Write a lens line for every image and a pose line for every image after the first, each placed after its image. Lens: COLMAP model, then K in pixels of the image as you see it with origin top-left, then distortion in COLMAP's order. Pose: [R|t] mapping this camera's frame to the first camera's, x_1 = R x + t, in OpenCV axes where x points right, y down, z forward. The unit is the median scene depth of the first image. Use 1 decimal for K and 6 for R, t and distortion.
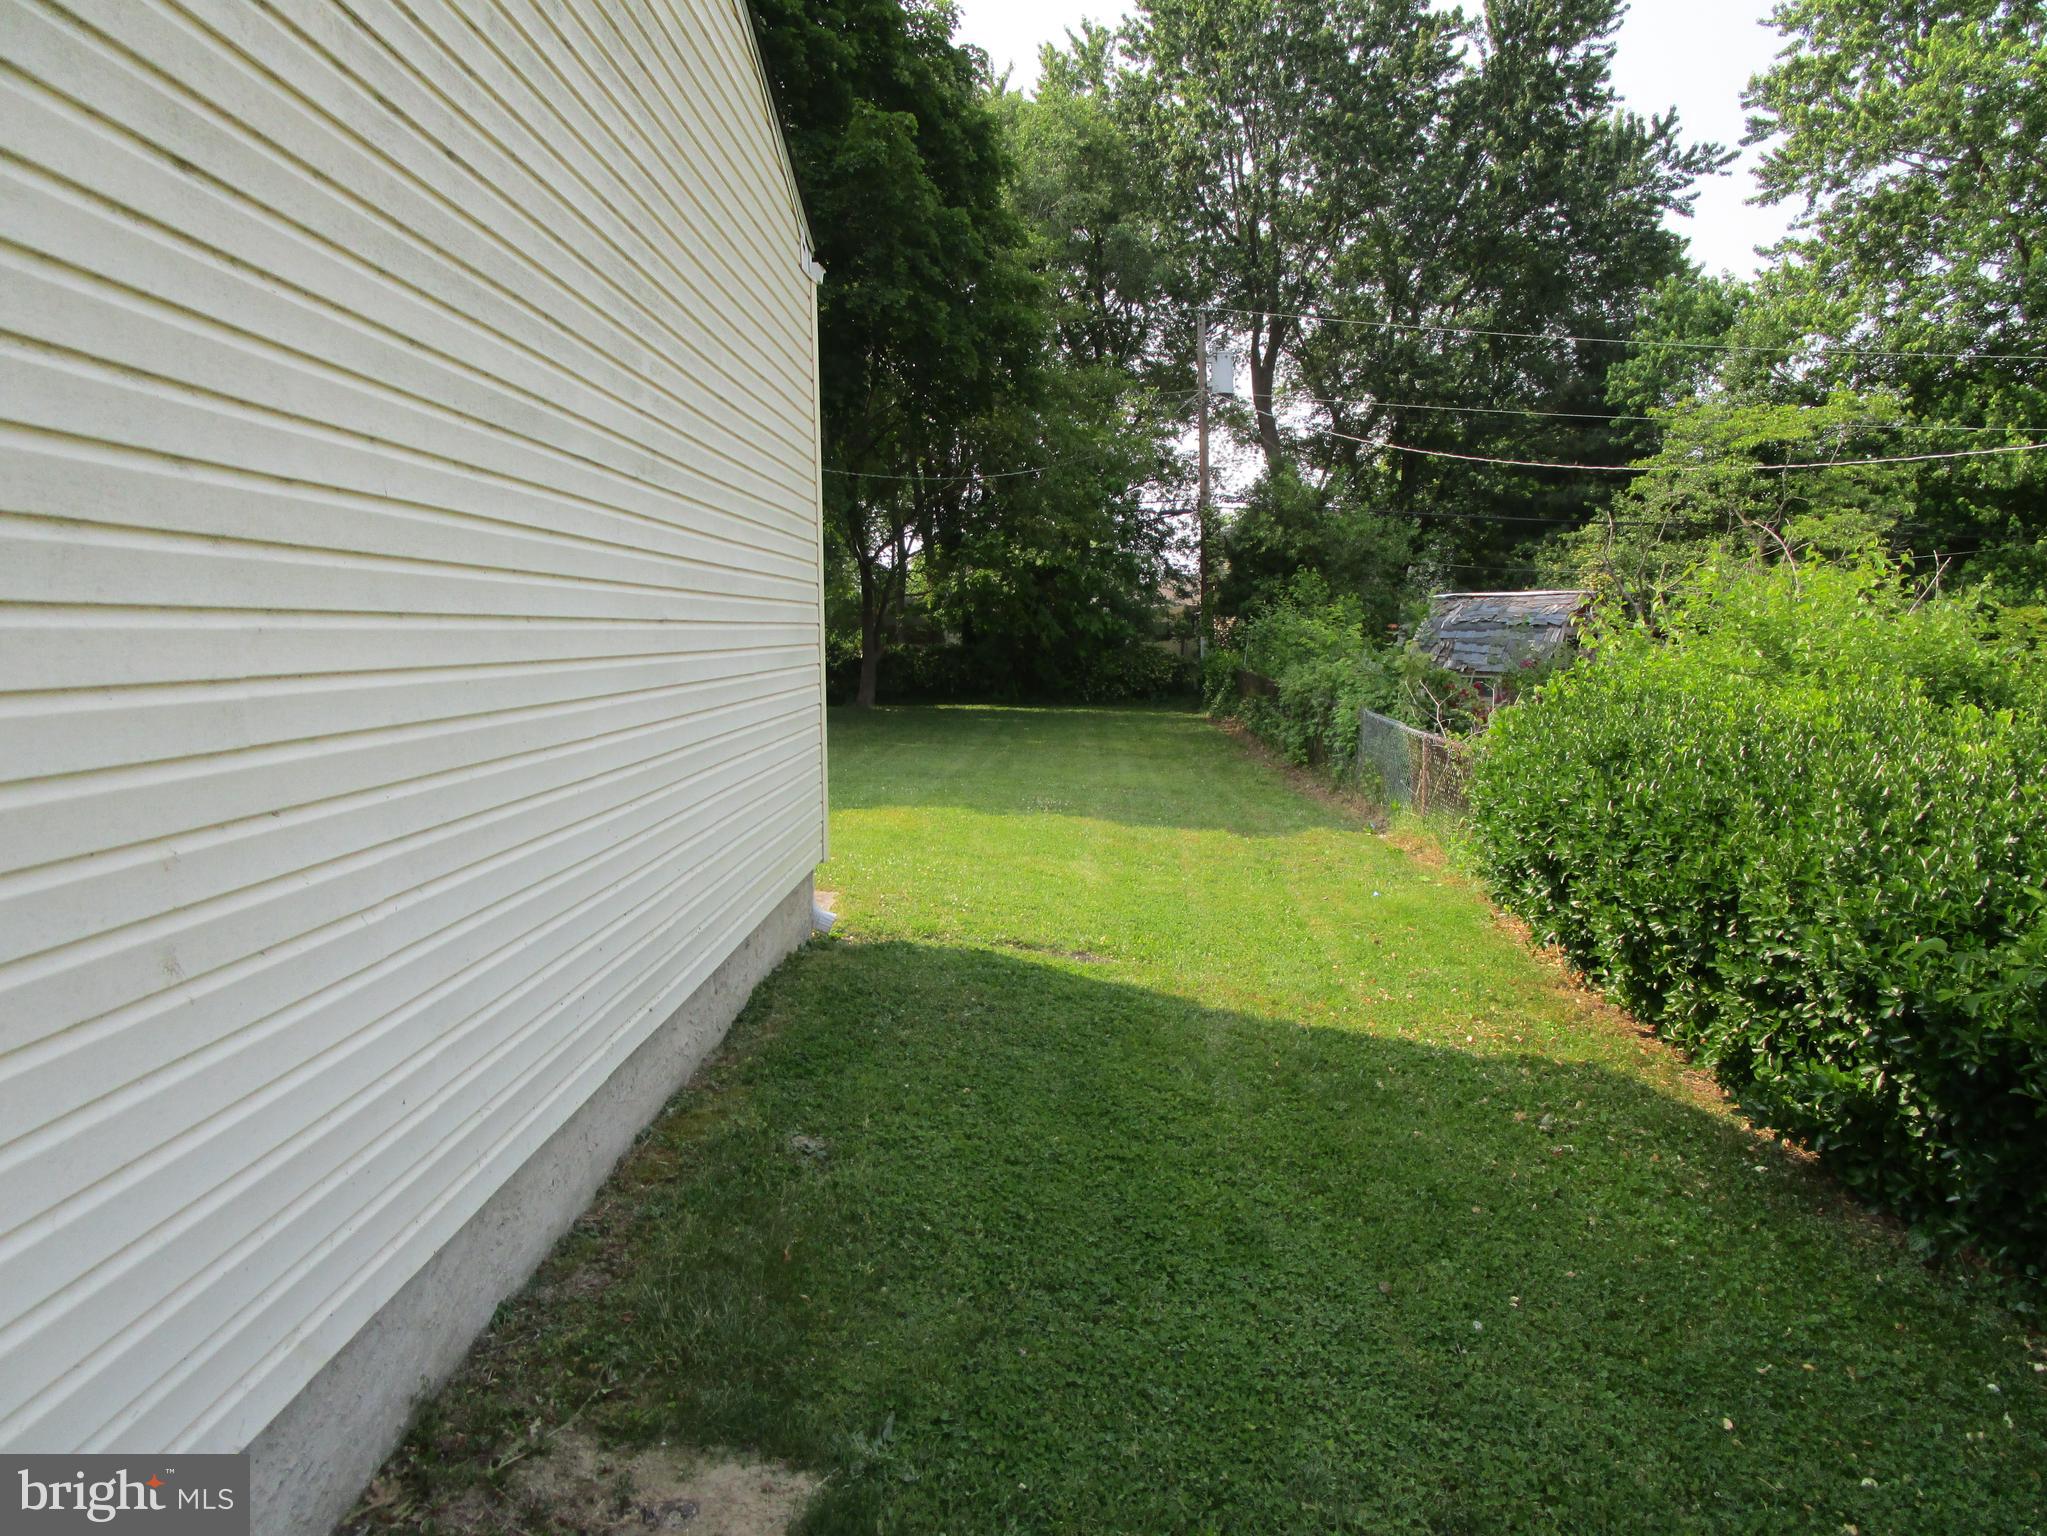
lens RADIAL K [[1480.4, 0, 1016.0], [0, 1480.4, 766.7], [0, 0, 1]] dist [-0.028088, -0.001124]
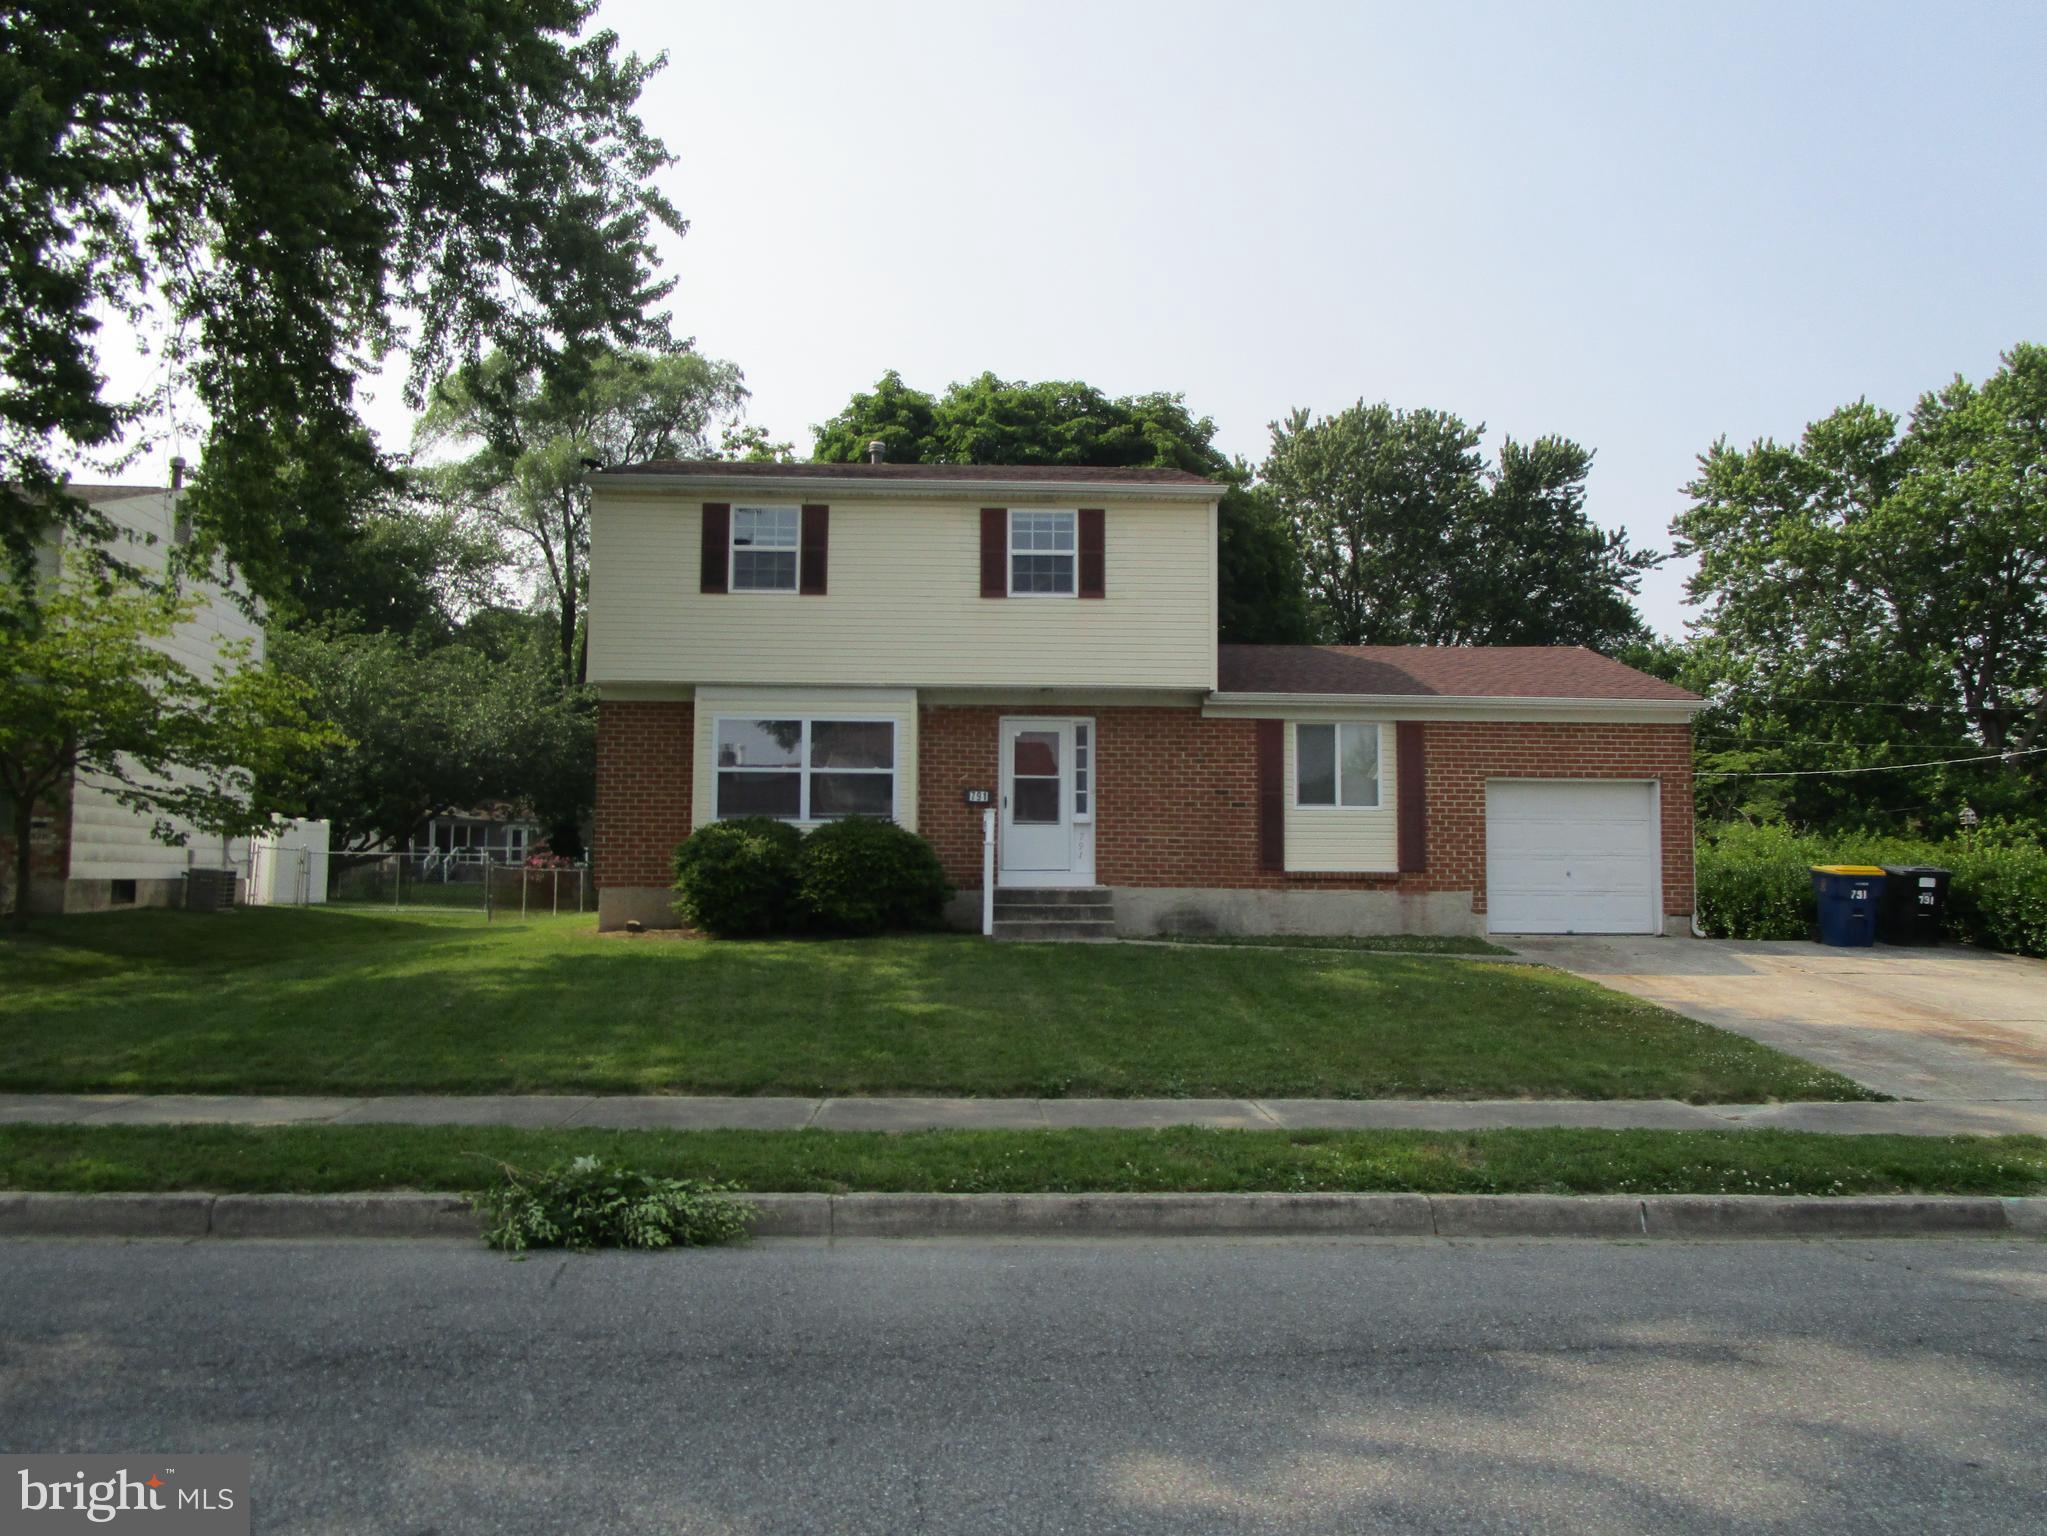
lens RADIAL K [[1480.4, 0, 1021.7], [0, 1480.4, 763.1], [0, 0, 1]] dist [-0.028088, -0.001124]
pose [[0.998194, 0.011099, 0.059032, -0.301863], [-0.000965, 0.985617, -0.168994, 0.064671], [-0.060059, 0.168632, 0.983848, -0.495635]]
